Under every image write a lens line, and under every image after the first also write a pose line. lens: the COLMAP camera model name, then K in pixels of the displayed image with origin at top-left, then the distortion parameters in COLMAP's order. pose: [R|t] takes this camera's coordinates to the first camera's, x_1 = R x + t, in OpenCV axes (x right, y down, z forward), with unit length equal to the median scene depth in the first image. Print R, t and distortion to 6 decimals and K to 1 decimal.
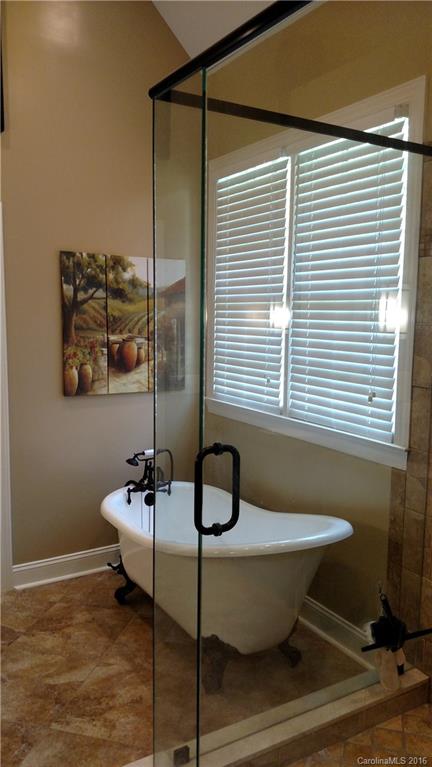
lens RADIAL K [[605.8, 0, 216.0], [0, 605.8, 394.8], [0, 0, 1]] dist [0.056863, -0.108177]
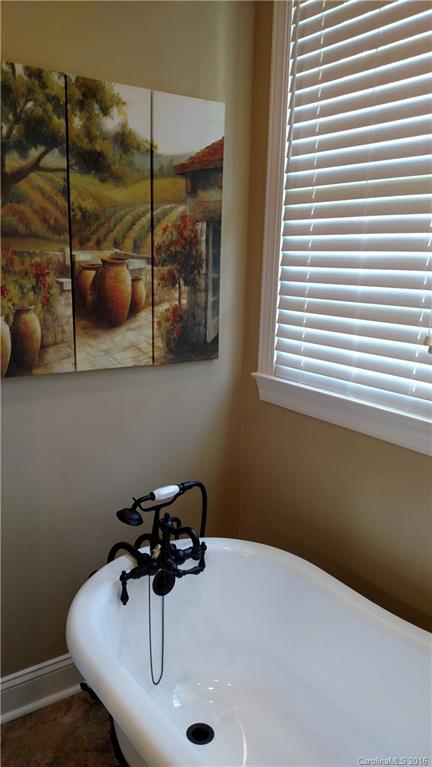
lens RADIAL K [[605.8, 0, 212.6], [0, 605.8, 389.1], [0, 0, 1]] dist [0.056863, -0.108177]
pose [[0.997093, -0.003734, 0.076098, -0.103930], [-0.002737, 0.996398, 0.084753, -0.029788], [-0.076140, -0.084715, 0.993492, 0.500799]]
